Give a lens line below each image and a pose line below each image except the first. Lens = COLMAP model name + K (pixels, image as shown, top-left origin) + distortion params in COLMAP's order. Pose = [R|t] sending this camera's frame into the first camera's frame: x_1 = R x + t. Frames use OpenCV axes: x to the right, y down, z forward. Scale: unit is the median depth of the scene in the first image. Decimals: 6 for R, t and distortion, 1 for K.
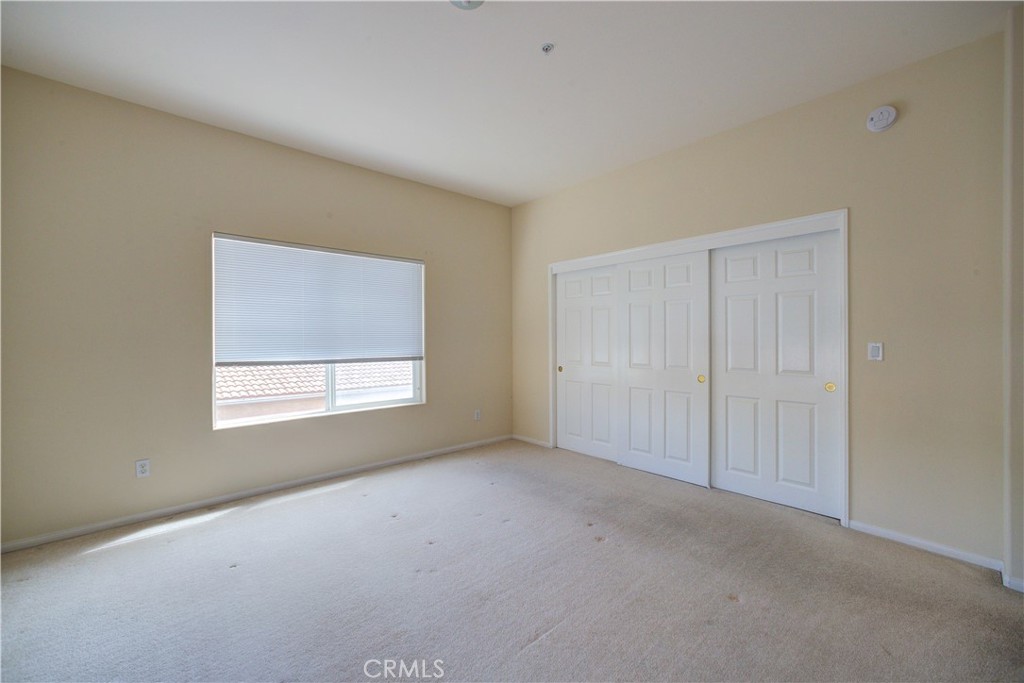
lens RADIAL K [[405.6, 0, 501.4], [0, 405.6, 339.4], [0, 0, 1]] dist [-0.008095, 0.001200]
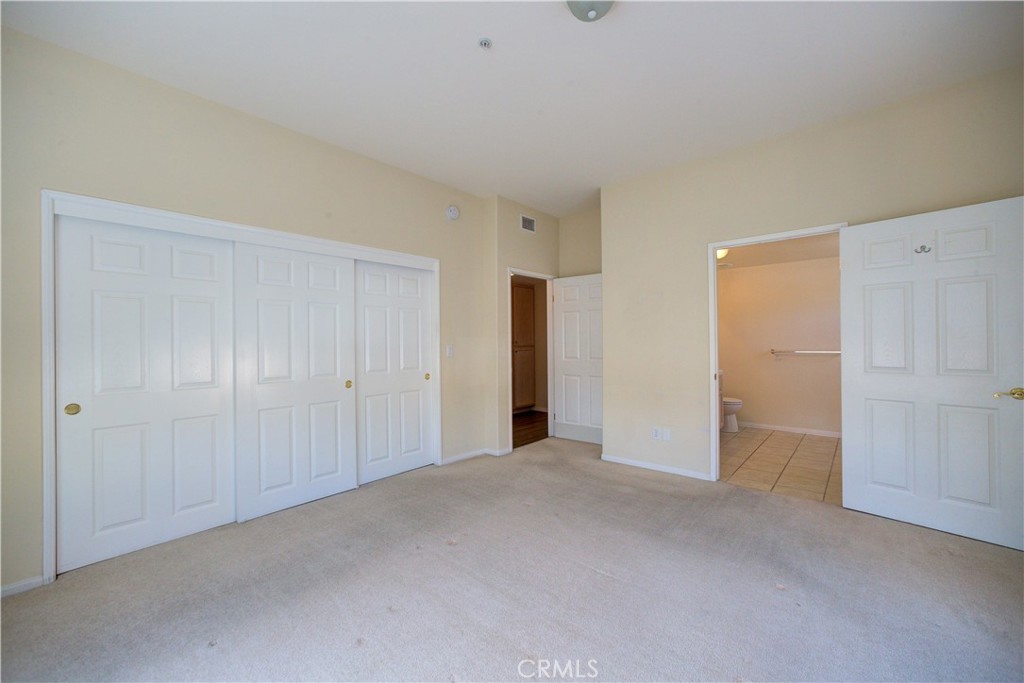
lens RADIAL K [[405.6, 0, 526.8], [0, 405.6, 340.8], [0, 0, 1]] dist [-0.008095, 0.001200]
pose [[-0.149631, 0.008321, 0.988707, -0.556766], [0.017868, 0.999824, -0.005710, 0.002526], [-0.988580, 0.016811, -0.149753, 0.685759]]
